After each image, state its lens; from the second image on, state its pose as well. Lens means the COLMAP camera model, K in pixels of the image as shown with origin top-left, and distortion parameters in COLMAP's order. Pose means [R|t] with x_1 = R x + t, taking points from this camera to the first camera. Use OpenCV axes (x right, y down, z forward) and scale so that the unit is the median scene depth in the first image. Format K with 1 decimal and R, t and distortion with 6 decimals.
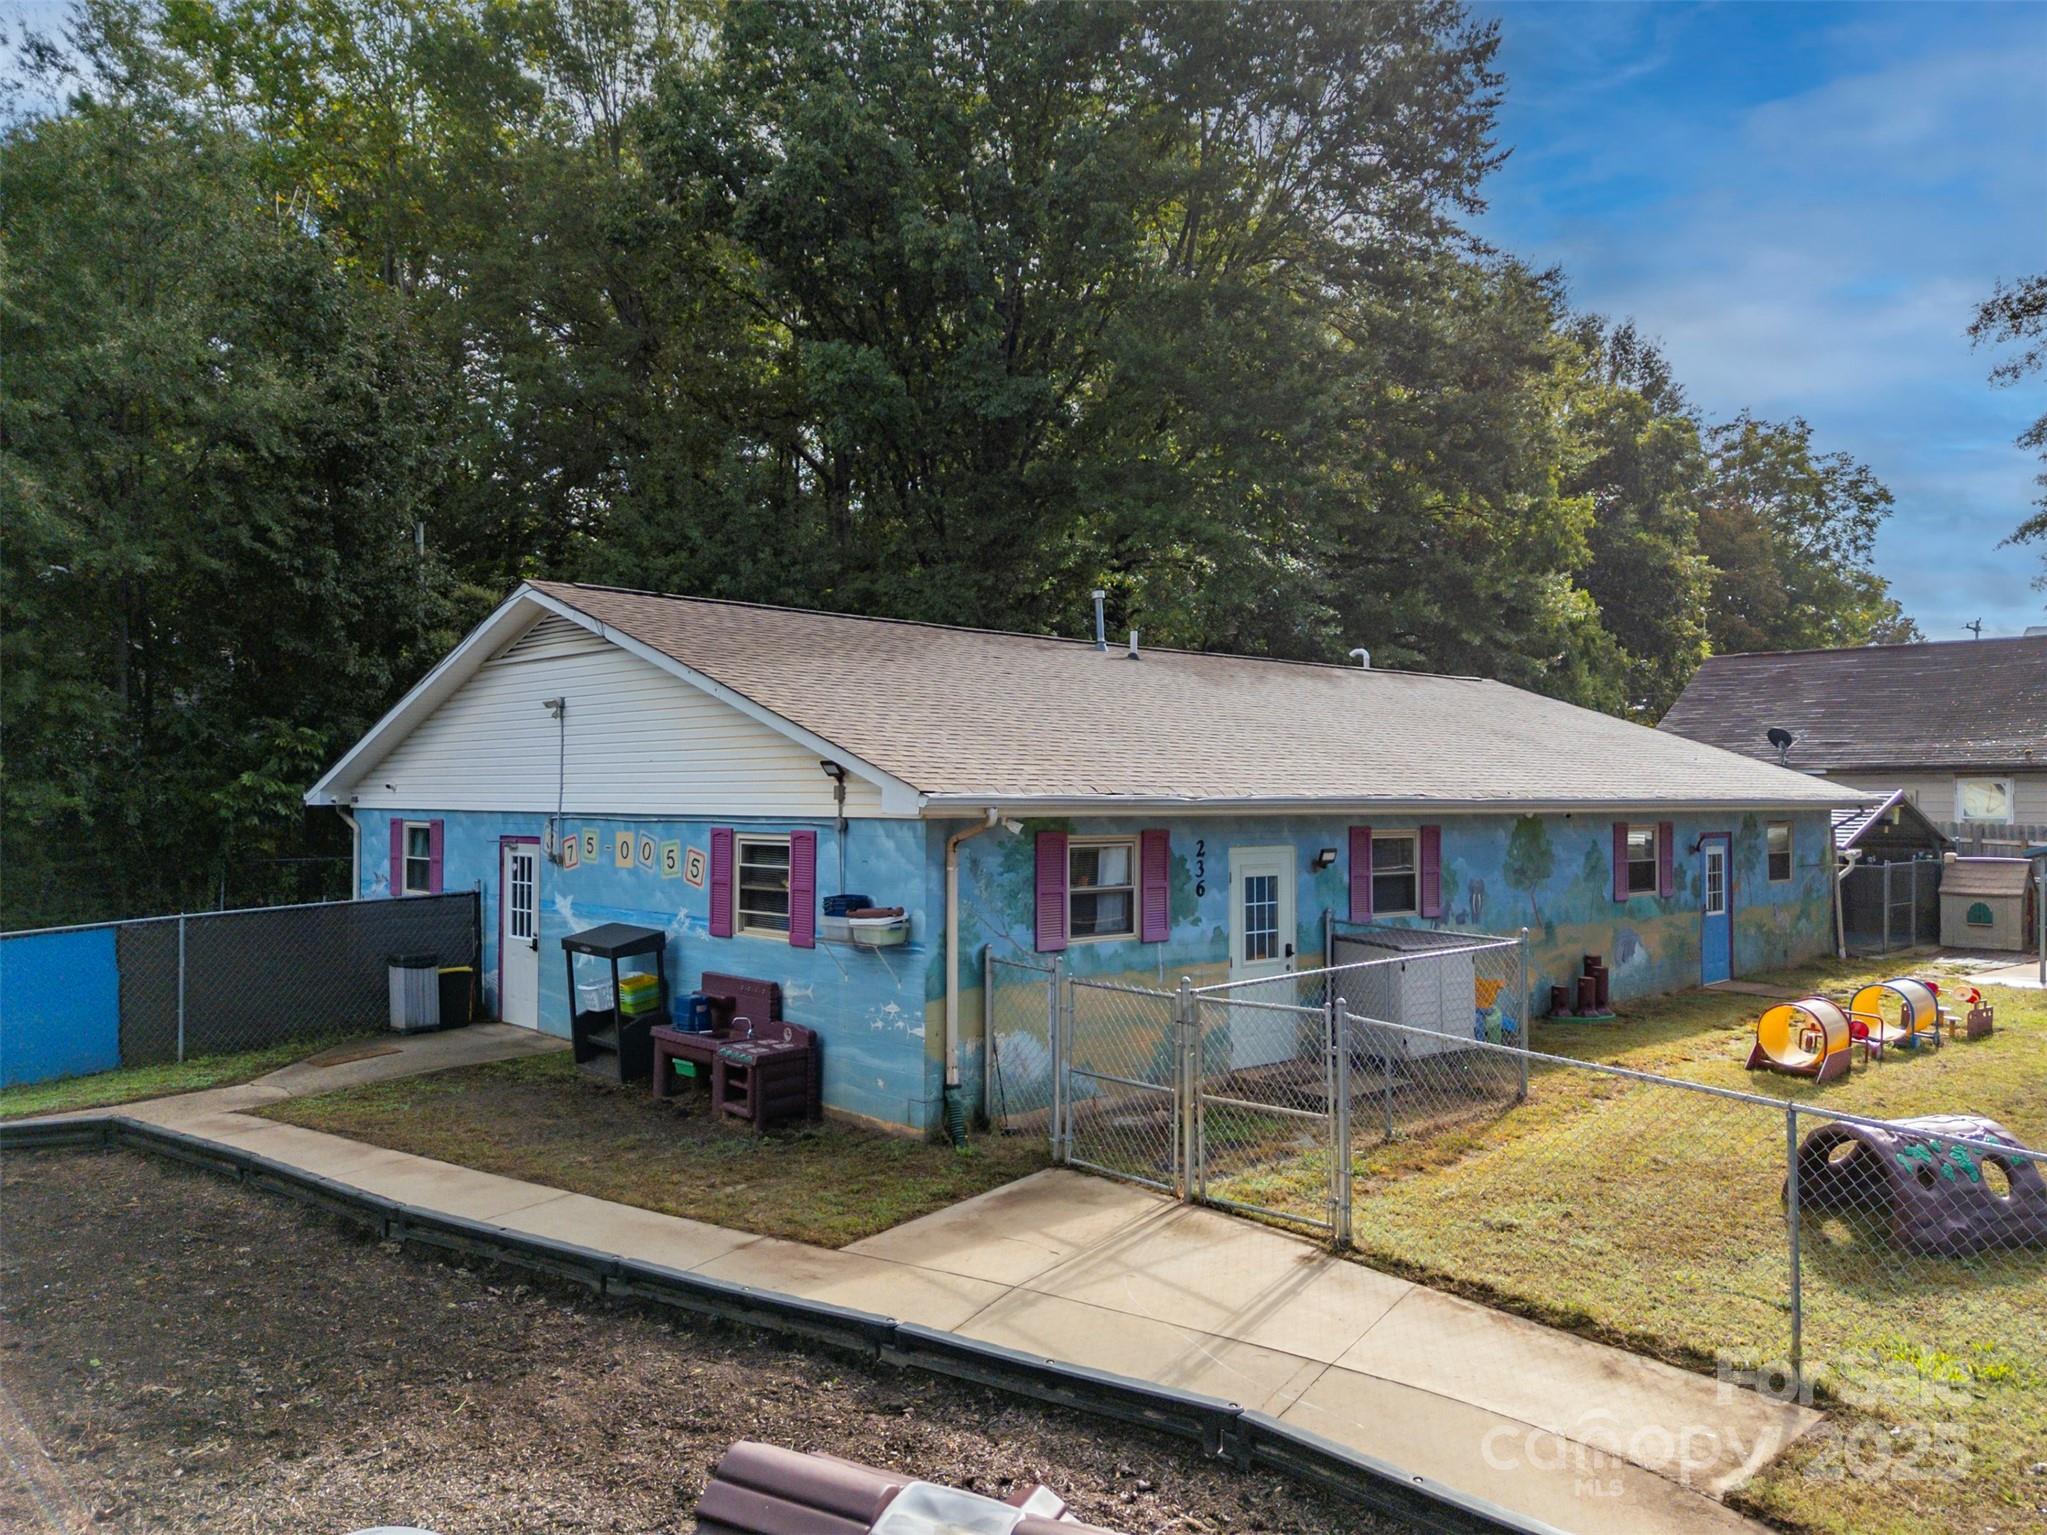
lens RADIAL K [[1503.2, 0, 1021.6], [0, 1503.2, 770.8], [0, 0, 1]] dist [0.078252, -0.076279]
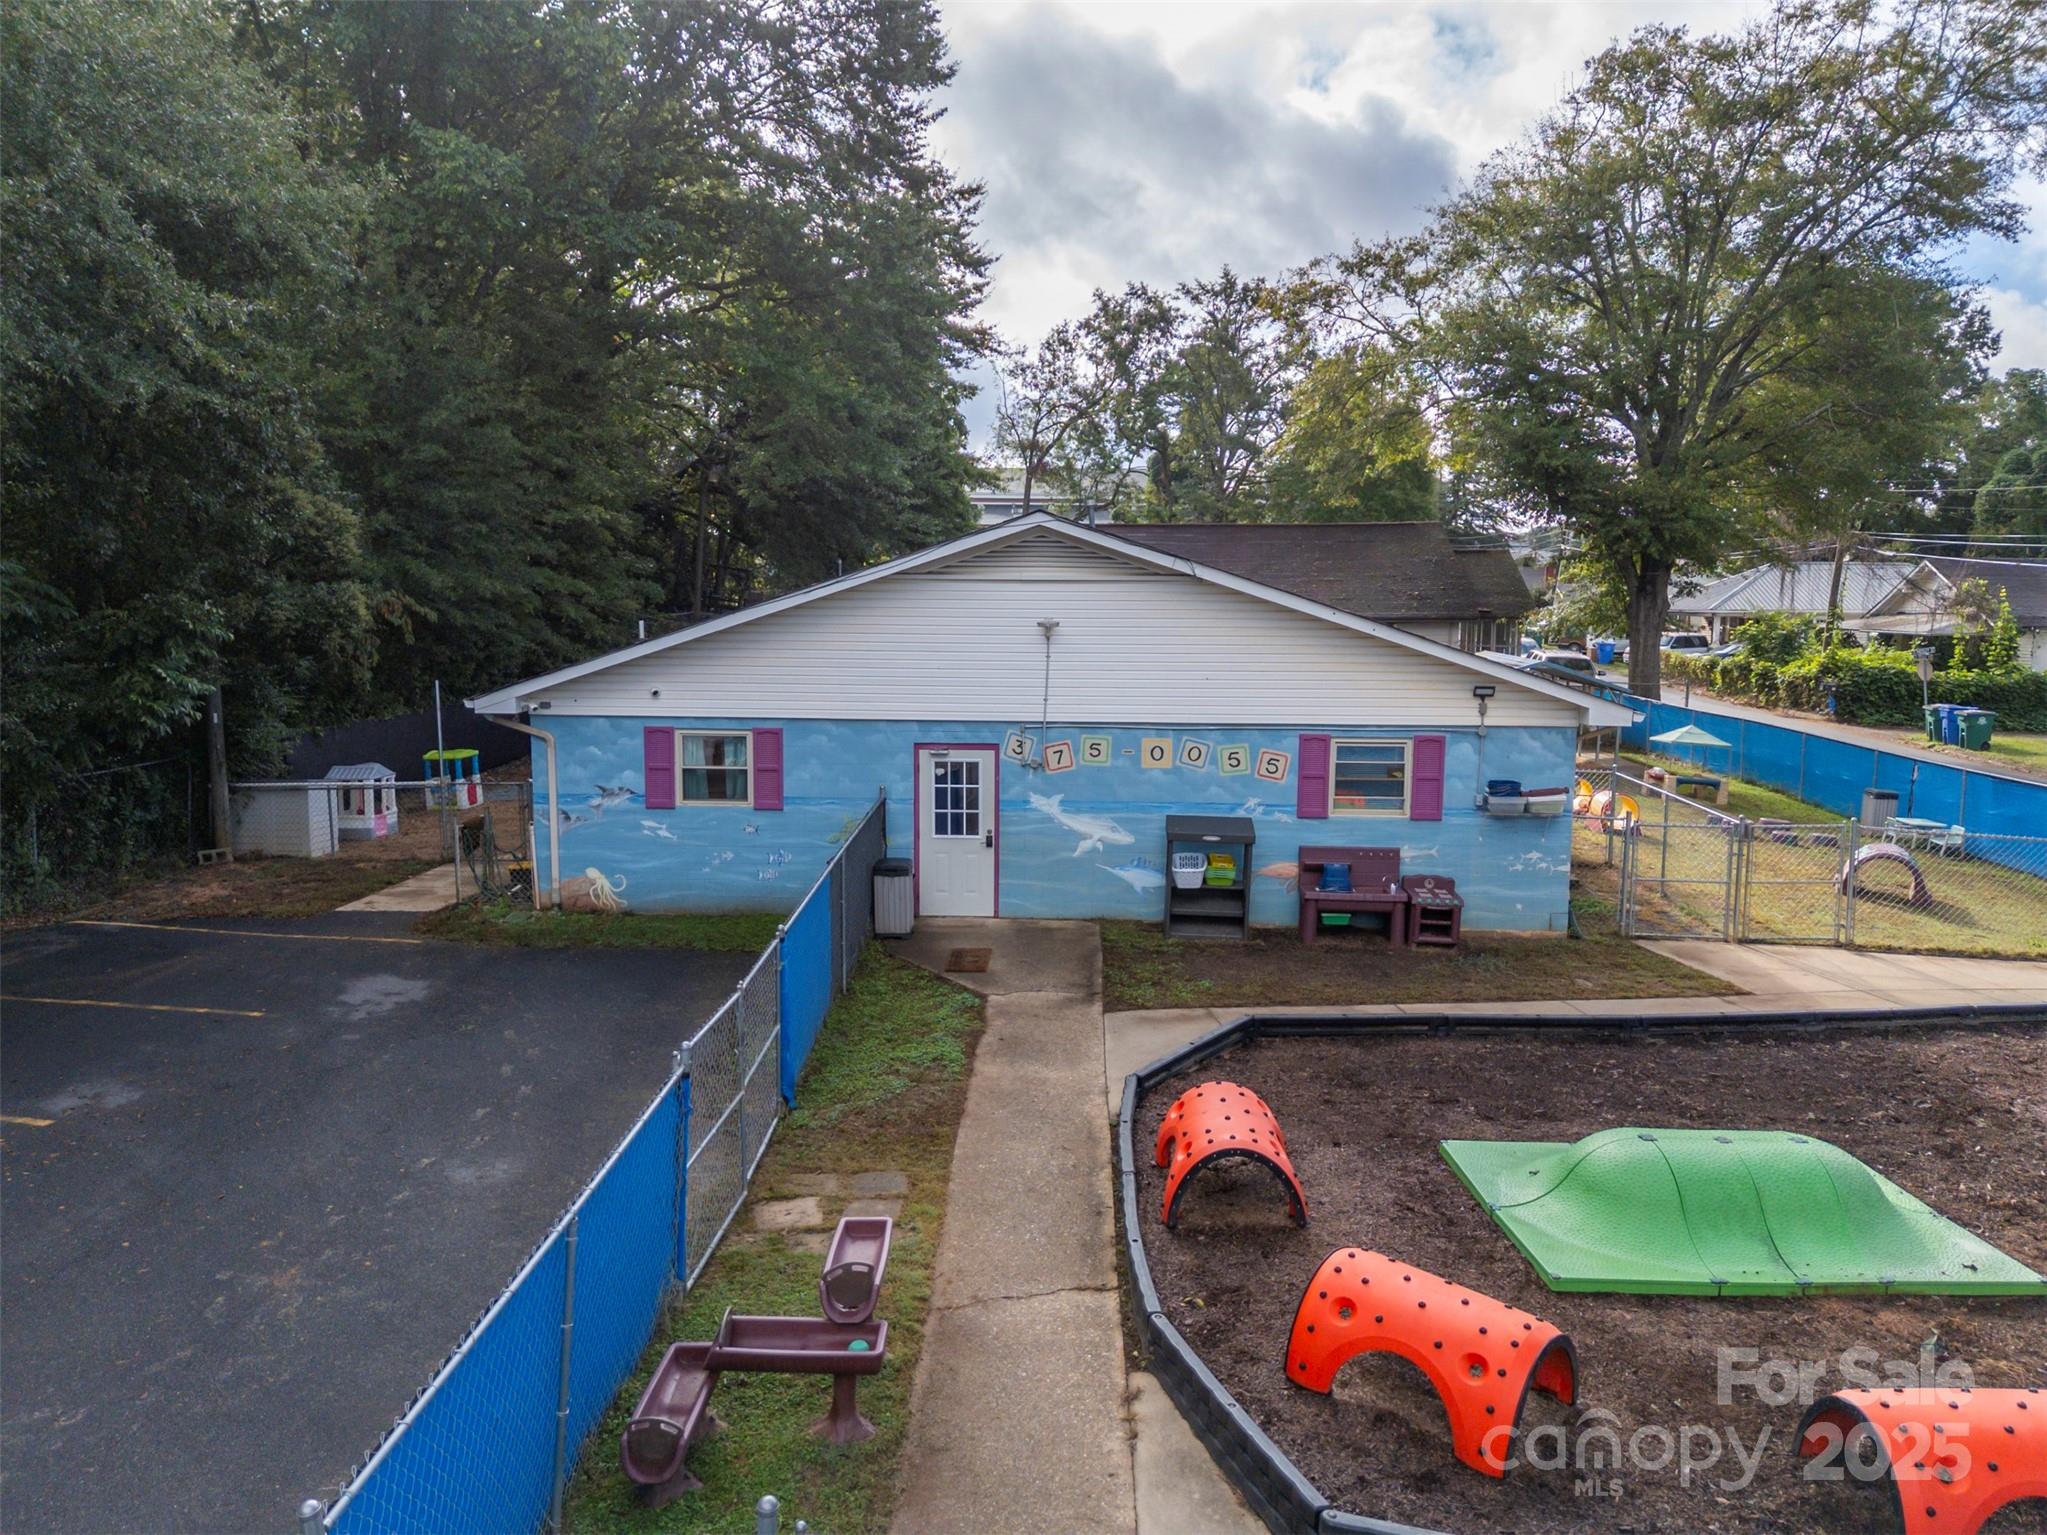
lens RADIAL K [[1503.2, 0, 1013.6], [0, 1503.2, 776.5], [0, 0, 1]] dist [0.078252, -0.076279]
pose [[0.724808, -0.080748, 0.684202, -1.015308], [-0.016239, 0.990830, 0.134139, -0.075498], [-0.688759, -0.108336, 0.716850, 0.206504]]
